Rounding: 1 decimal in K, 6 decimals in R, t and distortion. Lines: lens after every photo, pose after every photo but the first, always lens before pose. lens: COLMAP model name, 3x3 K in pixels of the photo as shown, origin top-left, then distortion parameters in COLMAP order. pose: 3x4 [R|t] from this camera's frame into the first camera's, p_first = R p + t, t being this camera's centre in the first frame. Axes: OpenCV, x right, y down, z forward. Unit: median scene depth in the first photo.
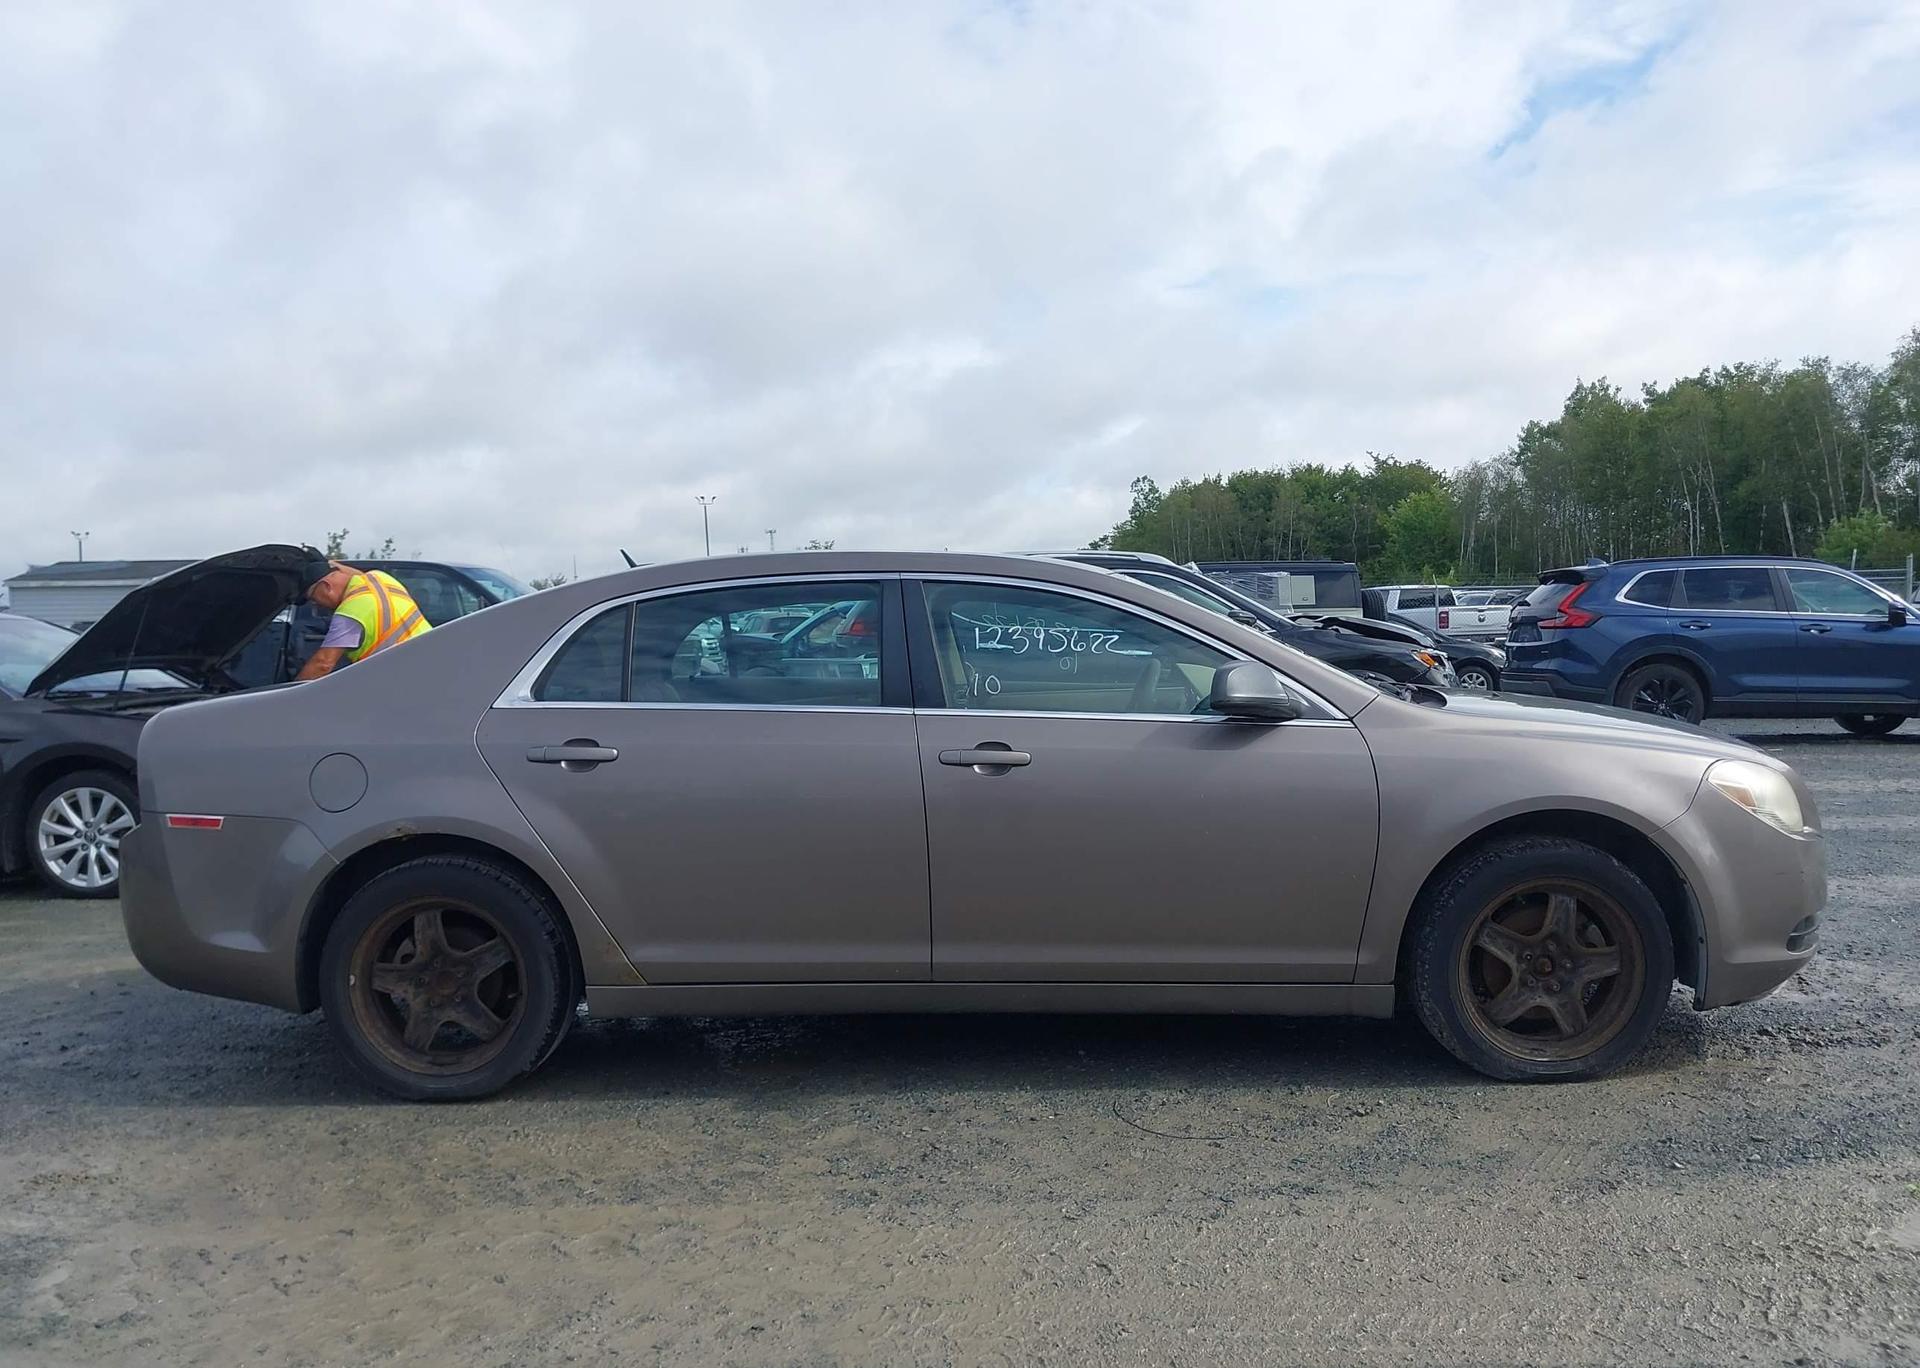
lens RADIAL K [[1546.1, 0, 925.1], [0, 1546.1, 679.8], [0, 0, 1]] dist [0.074298, -0.115770]
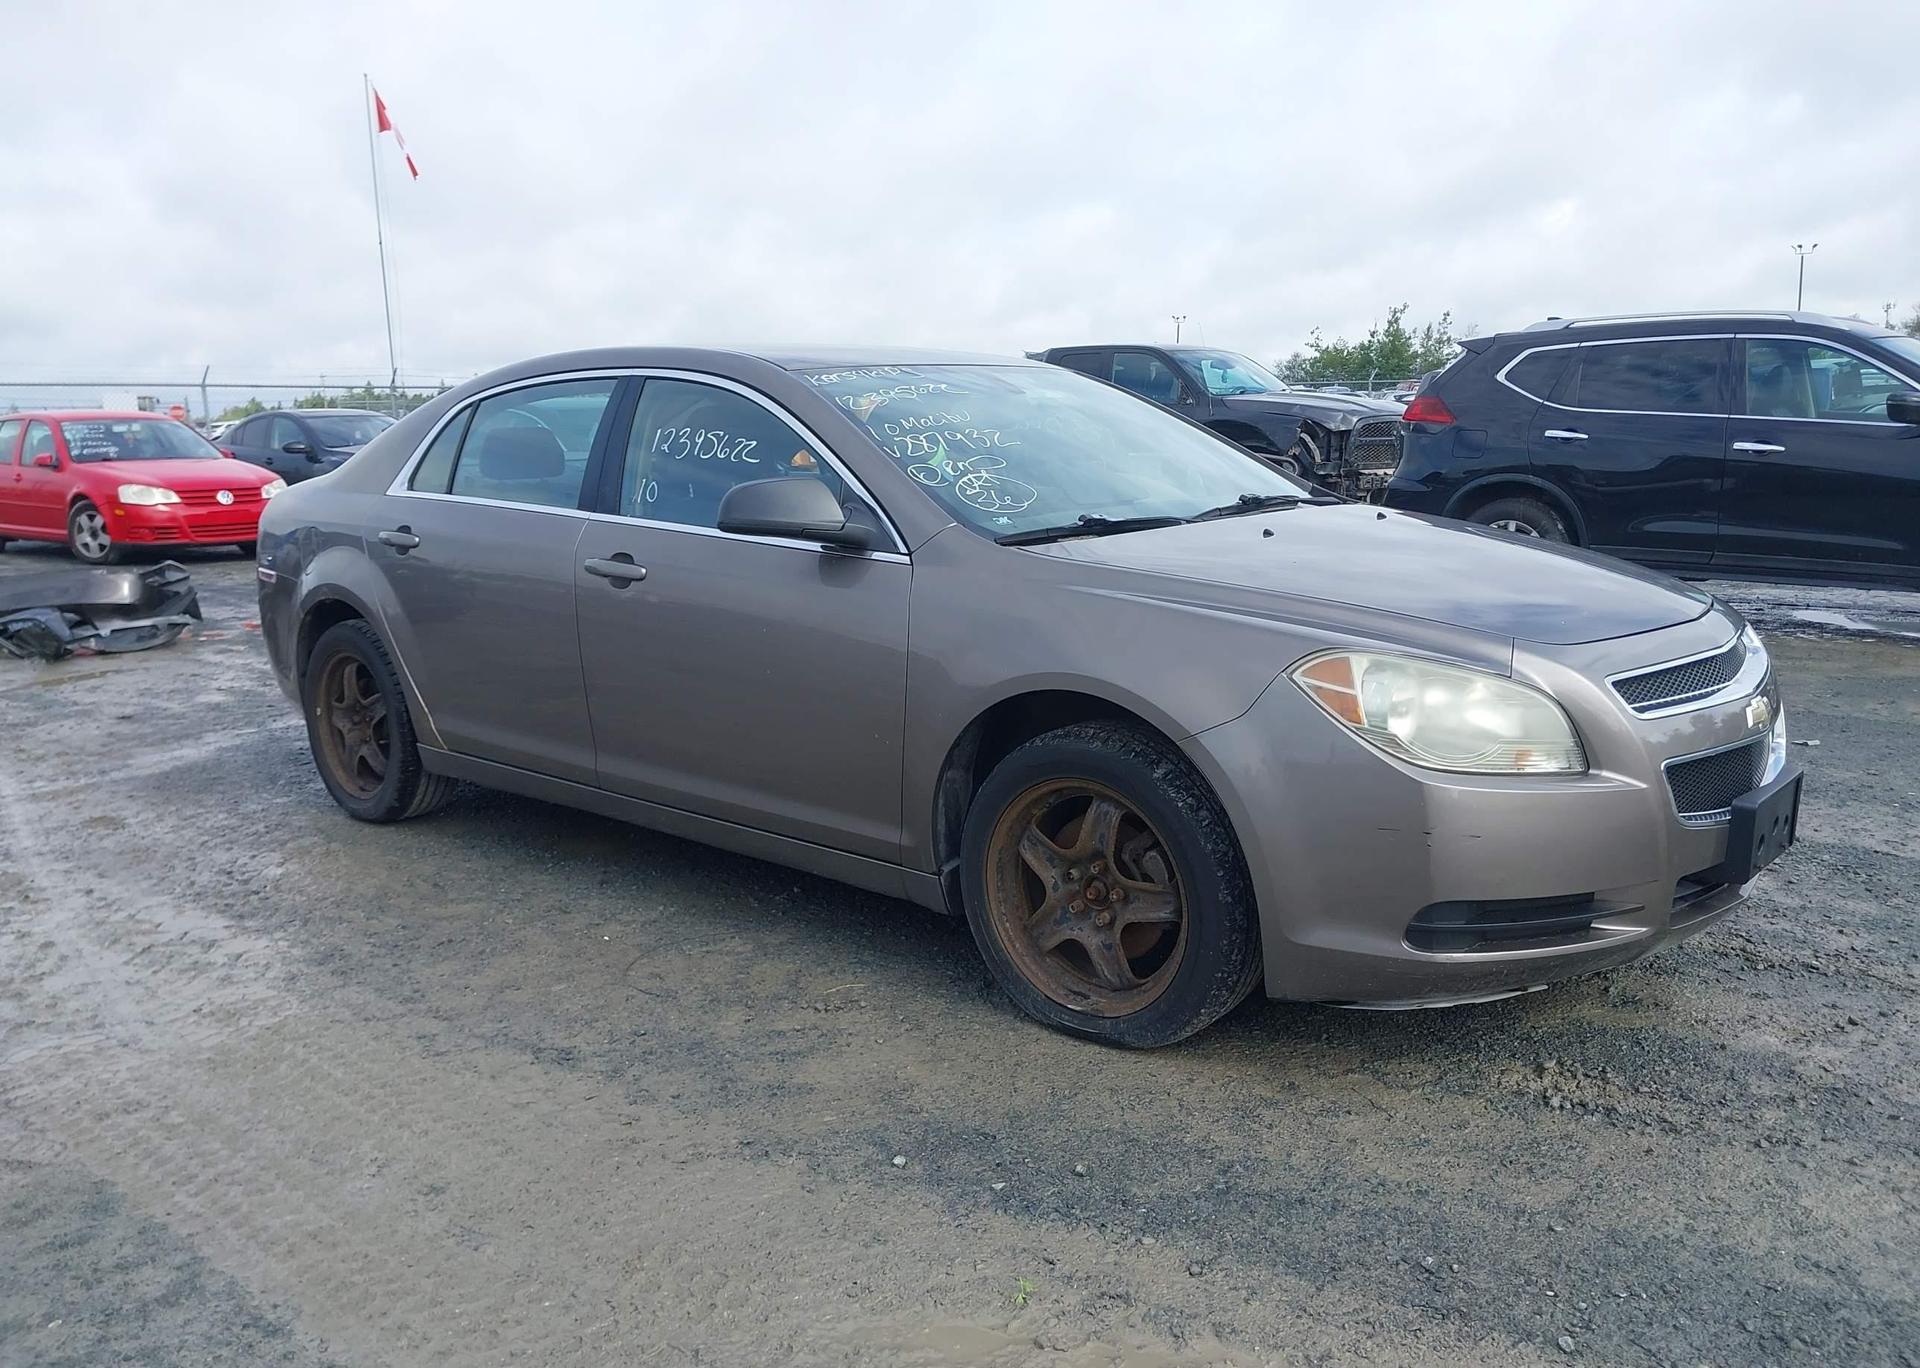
lens RADIAL K [[1466.0, 0, 965.0], [0, 1466.0, 742.5], [0, 0, 1]] dist [0.068313, -0.078925]
pose [[0.780056, 0.140327, -0.609772, 0.762939], [-0.019854, 0.979588, 0.200035, -0.030851], [0.625395, -0.143932, 0.766919, 0.408647]]
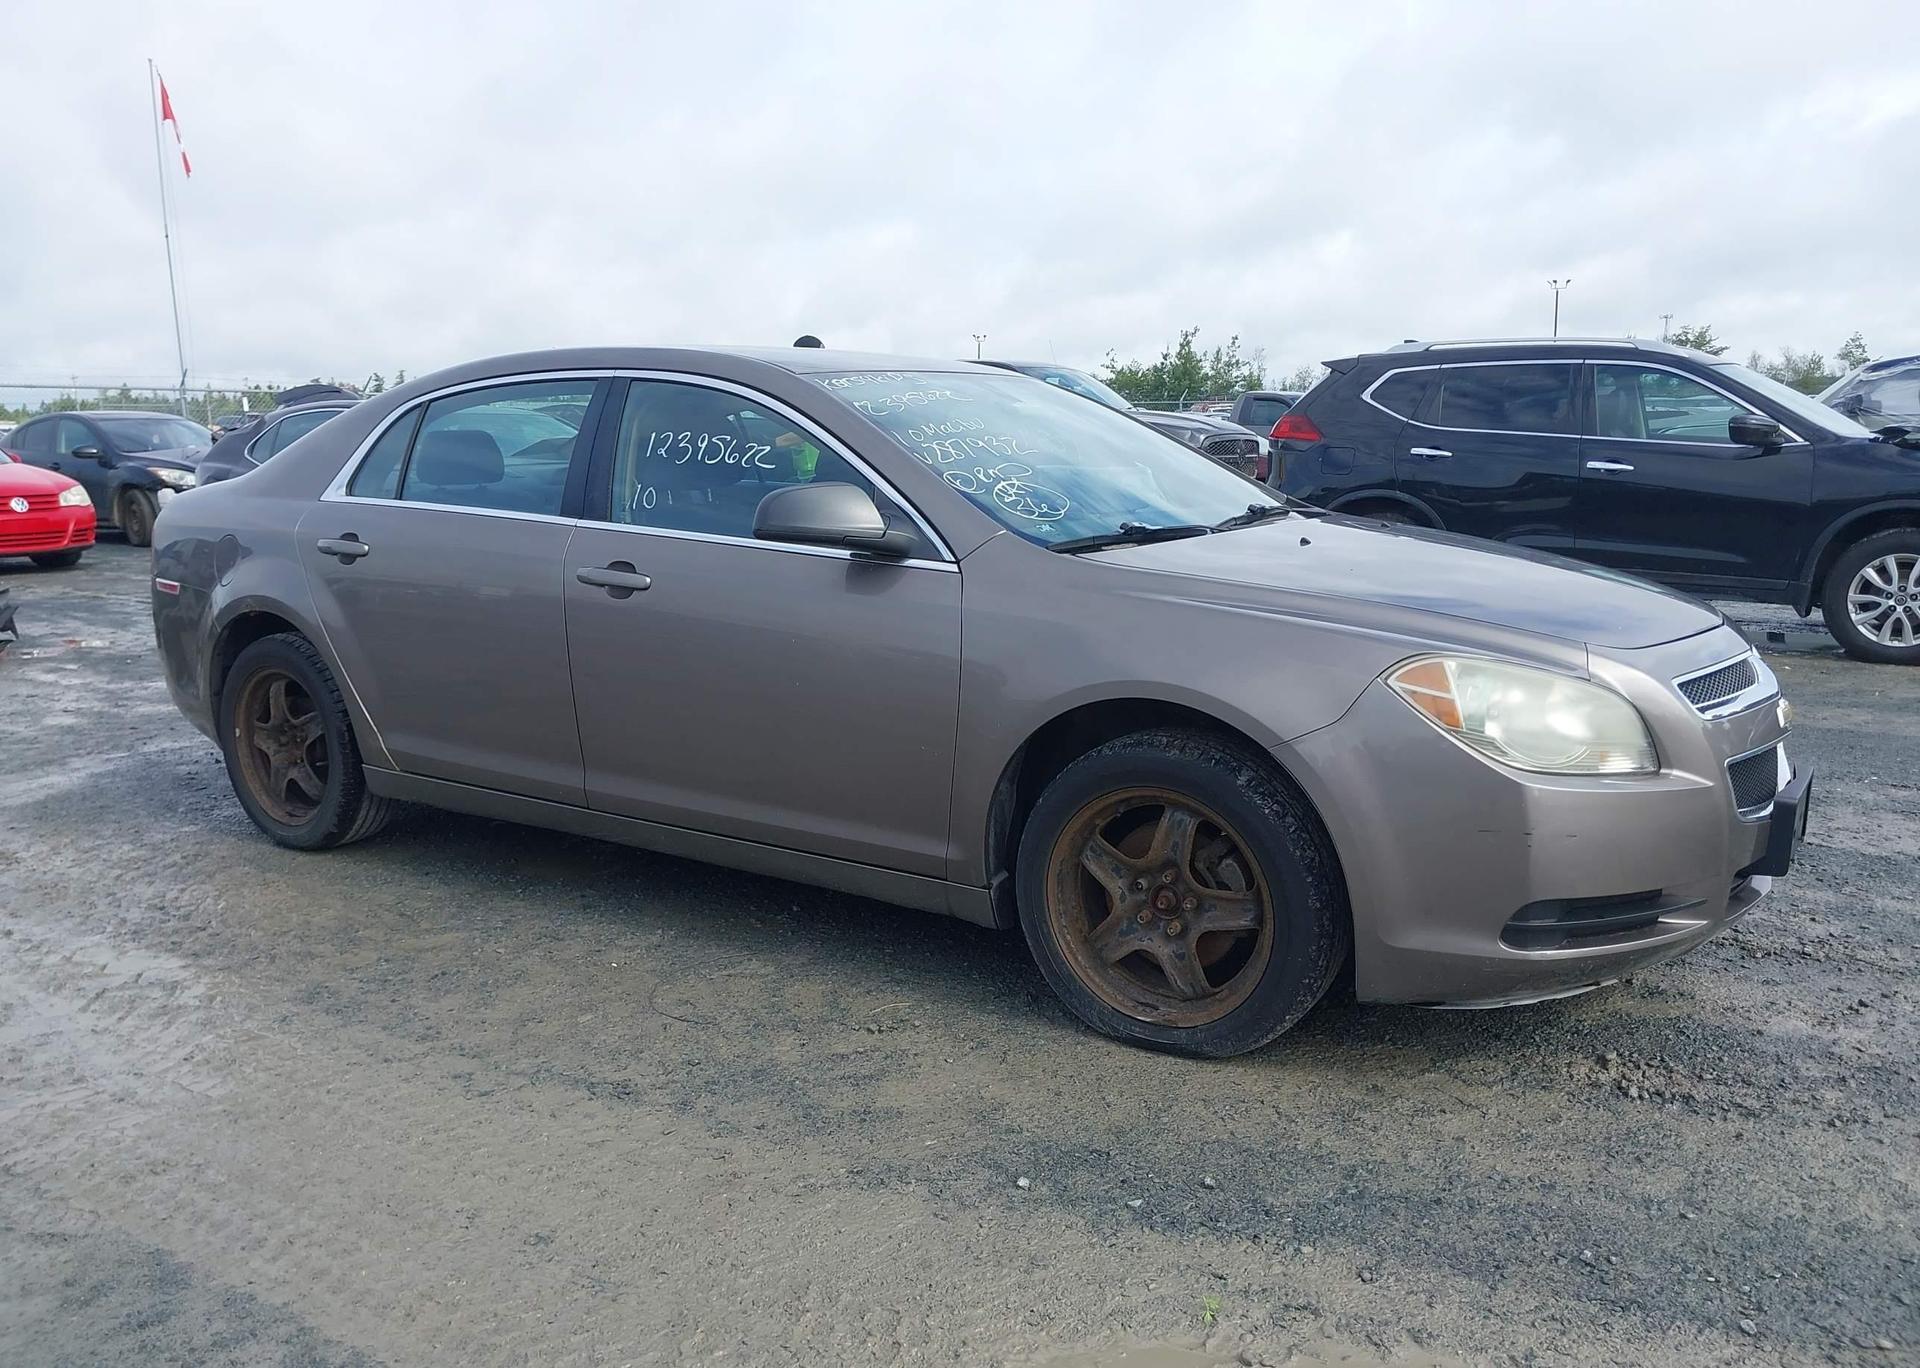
lens RADIAL K [[1466.0, 0, 965.0], [0, 1466.0, 742.5], [0, 0, 1]] dist [0.068313, -0.078925]
pose [[0.853588, 0.122763, -0.506278, 0.655818], [-0.029888, 0.981777, 0.187671, -0.023792], [0.520091, -0.145062, 0.841702, 0.349282]]
